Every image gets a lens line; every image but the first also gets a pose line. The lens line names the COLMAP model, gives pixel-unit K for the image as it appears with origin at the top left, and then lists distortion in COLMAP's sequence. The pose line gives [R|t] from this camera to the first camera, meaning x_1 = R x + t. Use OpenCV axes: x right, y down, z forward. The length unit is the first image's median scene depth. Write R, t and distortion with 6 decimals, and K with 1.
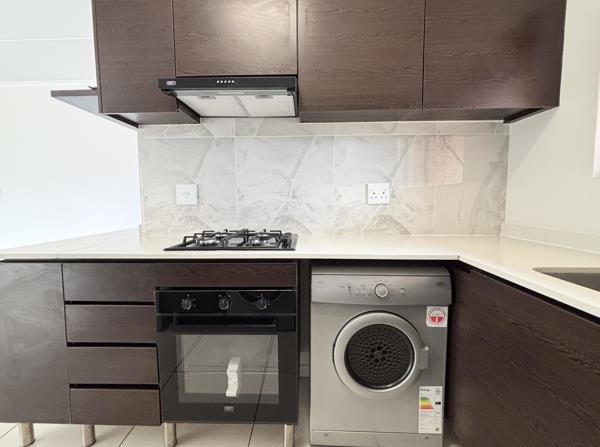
lens RADIAL K [[245.1, 0, 299.3], [0, 245.1, 221.2], [0, 0, 1]] dist [-0.004771, -0.000351]
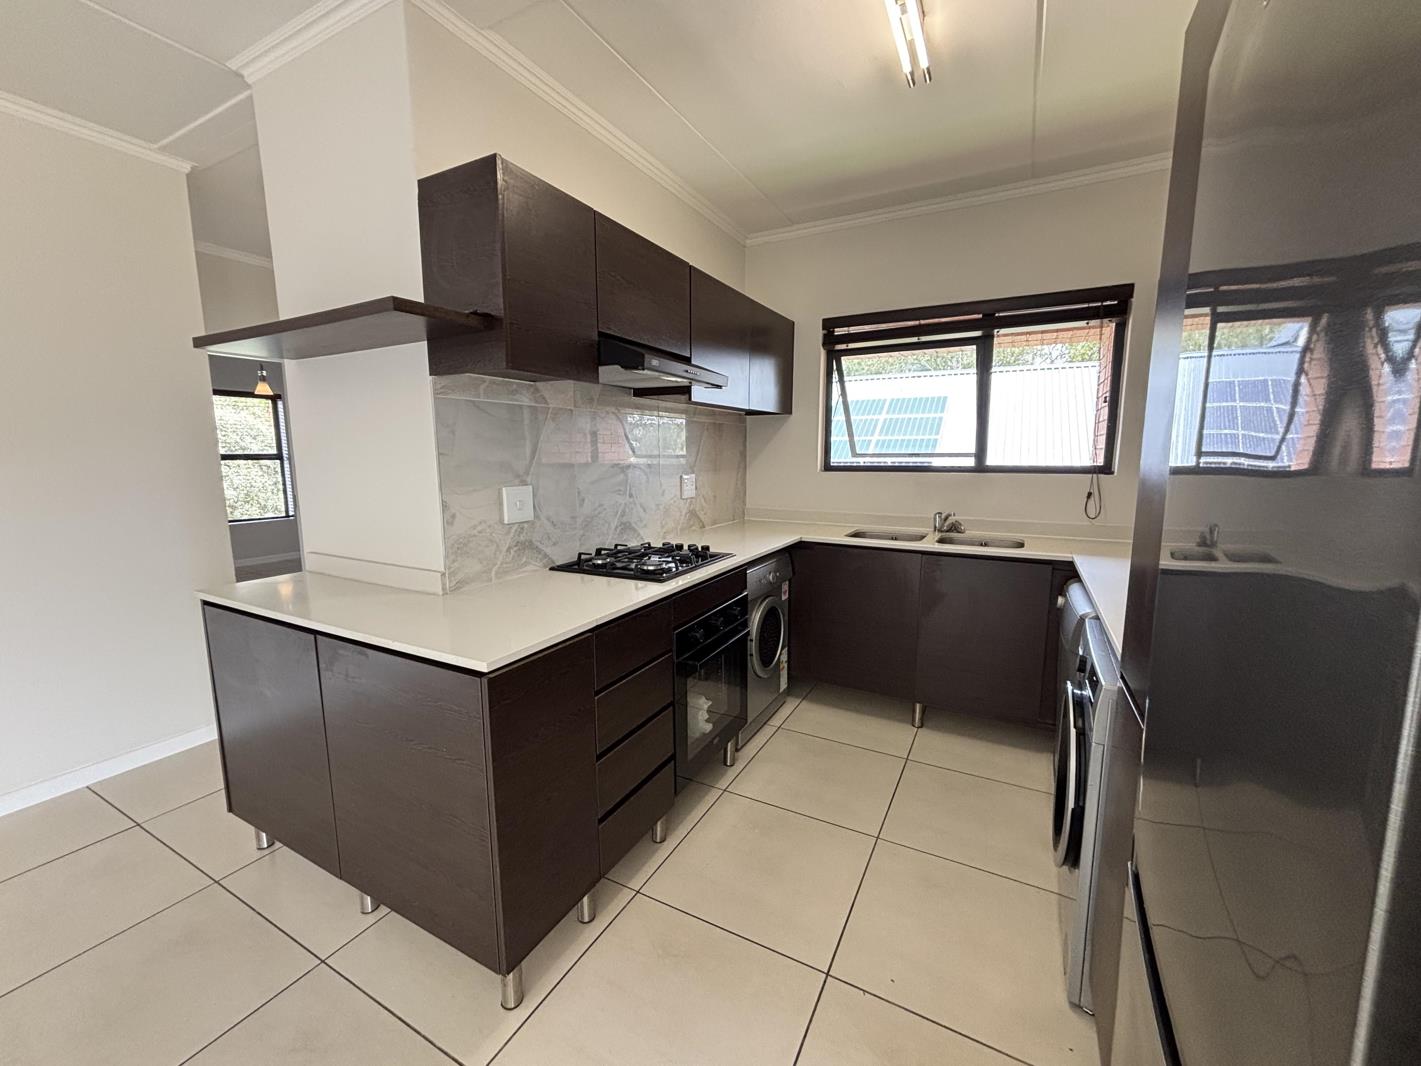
lens RADIAL K [[580.6, 0, 700.0], [0, 580.6, 529.4], [0, 0, 1]] dist [-0.004771, -0.000351]
pose [[0.460119, -0.118194, 0.879955, -1.464296], [0.071738, 0.992808, 0.095841, -0.150638], [-0.884954, 0.019028, 0.465289, 0.008102]]
